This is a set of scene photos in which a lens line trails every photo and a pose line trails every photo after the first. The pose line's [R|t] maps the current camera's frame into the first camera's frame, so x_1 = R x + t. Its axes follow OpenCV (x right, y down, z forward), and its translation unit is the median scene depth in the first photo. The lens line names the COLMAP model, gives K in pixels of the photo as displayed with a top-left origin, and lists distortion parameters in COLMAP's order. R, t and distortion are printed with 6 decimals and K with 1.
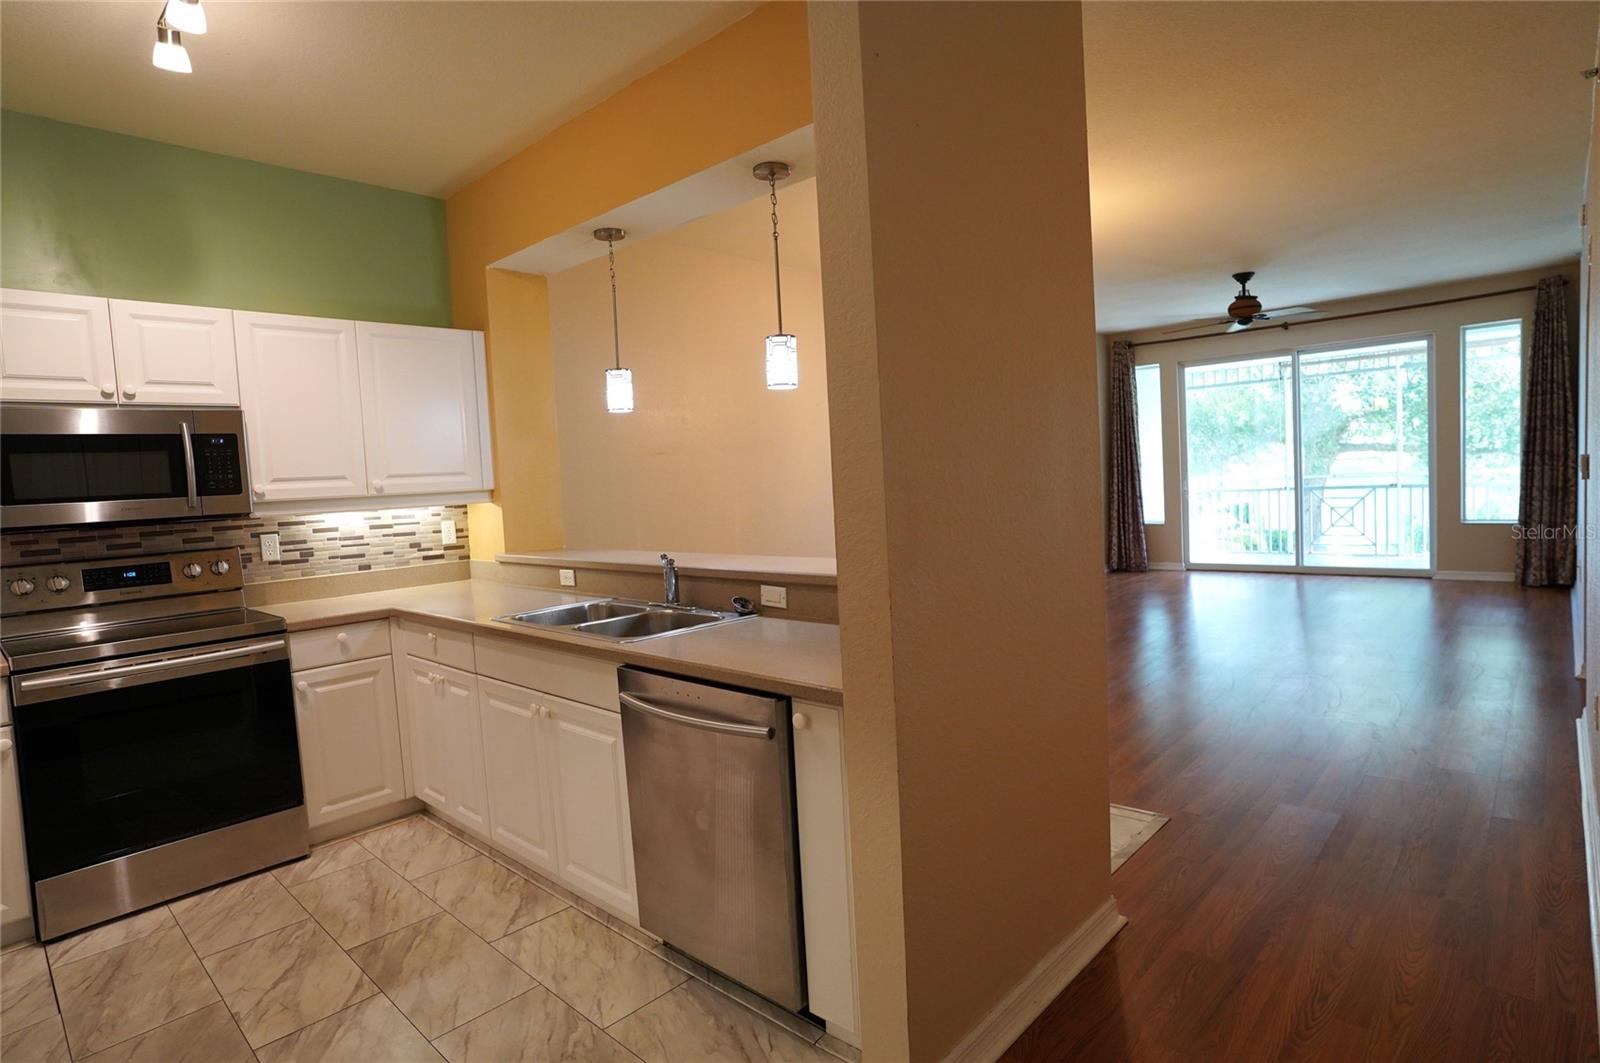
lens RADIAL K [[838.7, 0, 792.7], [0, 838.7, 528.4], [0, 0, 1]] dist [-0.065328, 0.038701]
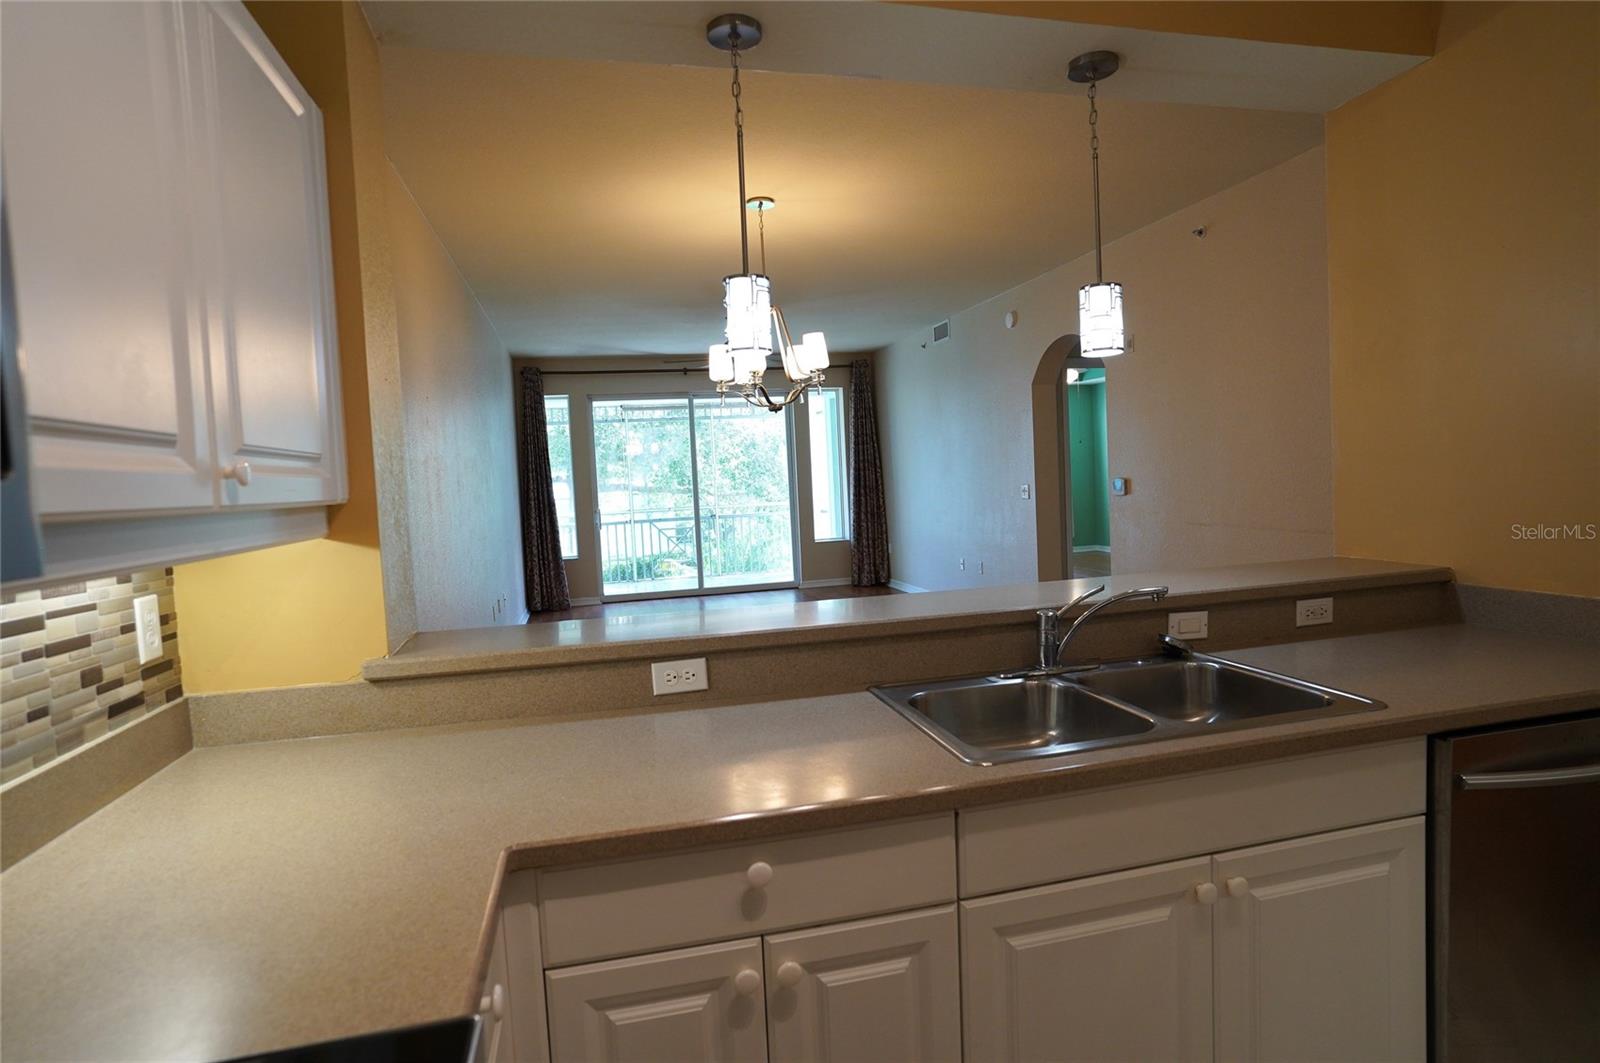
lens RADIAL K [[843.4, 0, 795.1], [0, 843.4, 524.2], [0, 0, 1]] dist [-0.076104, 0.052897]
pose [[0.549452, -0.019182, 0.835305, -0.323105], [0.070059, 0.997273, -0.023183, -0.006899], [-0.832583, 0.071259, 0.549298, 0.335628]]
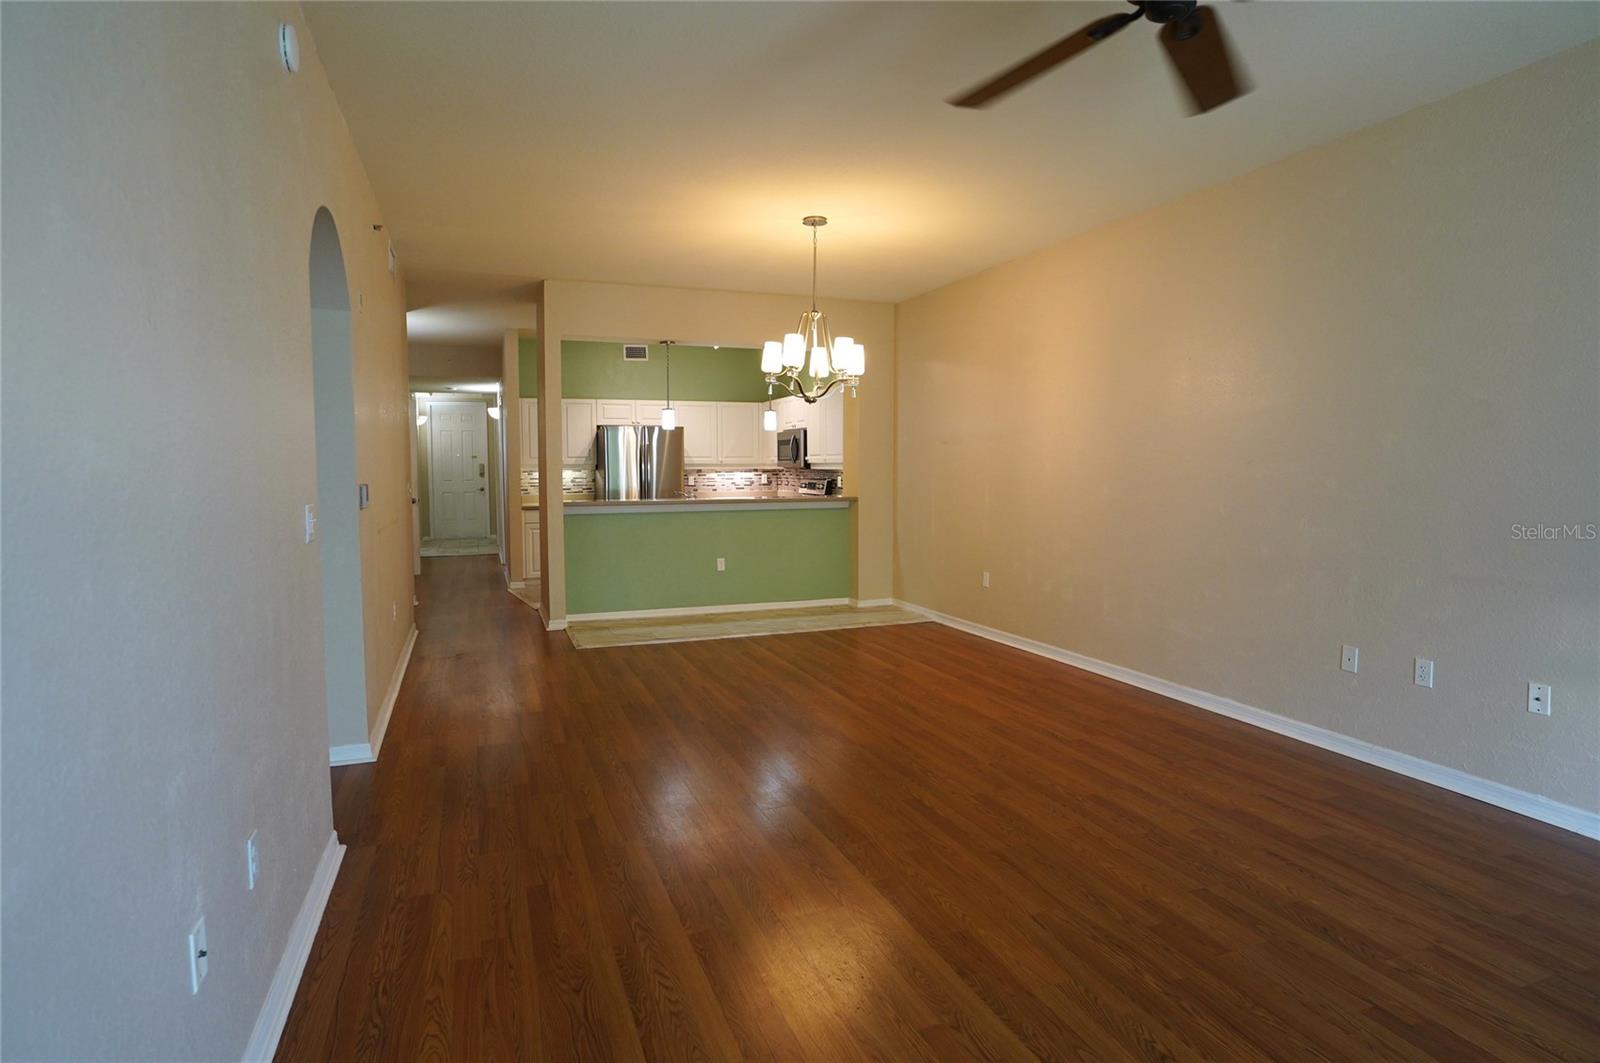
lens RADIAL K [[843.4, 0, 795.1], [0, 843.4, 524.2], [0, 0, 1]] dist [-0.076104, 0.052897]
pose [[-0.434034, 0.118175, -0.893112, 0.856575], [-0.030943, 0.988819, 0.145876, -0.108680], [0.900365, 0.090951, -0.425524, 0.989559]]
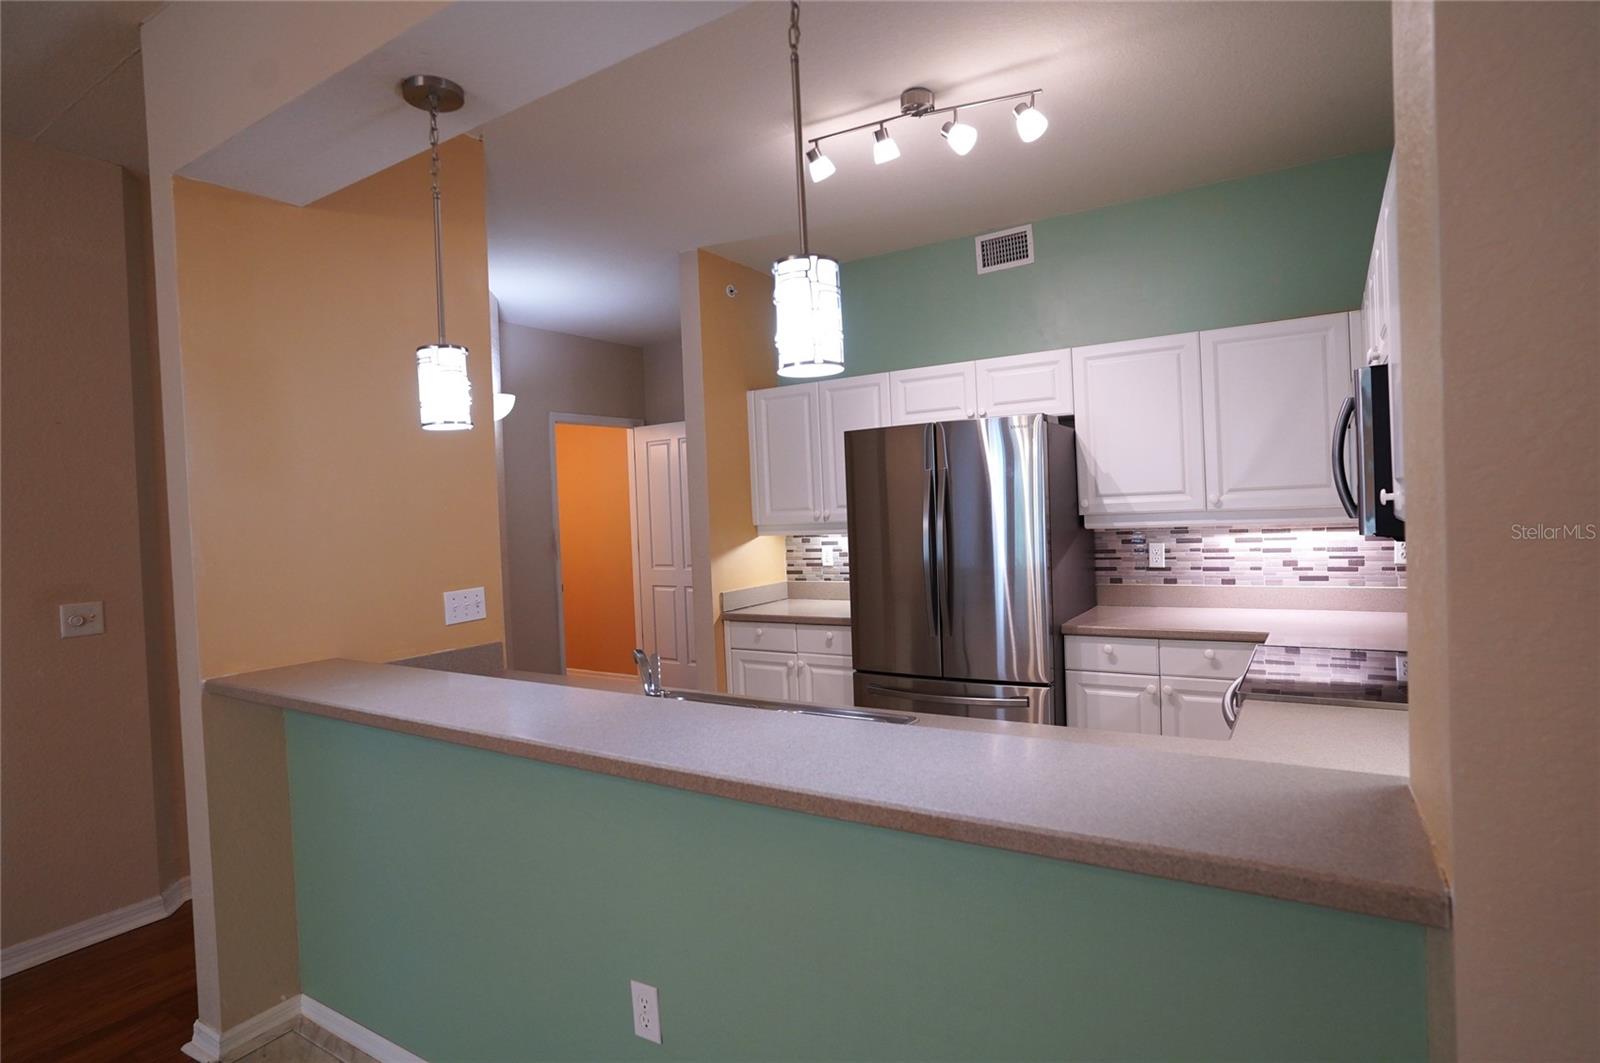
lens RADIAL K [[842.3, 0, 797.4], [0, 842.3, 526.3], [0, 0, 1]] dist [-0.062589, 0.036656]
pose [[-0.978265, 0.098946, -0.182229, -0.060913], [0.082982, 0.992178, 0.093254, -0.053089], [0.190031, 0.076105, -0.978824, 0.681441]]
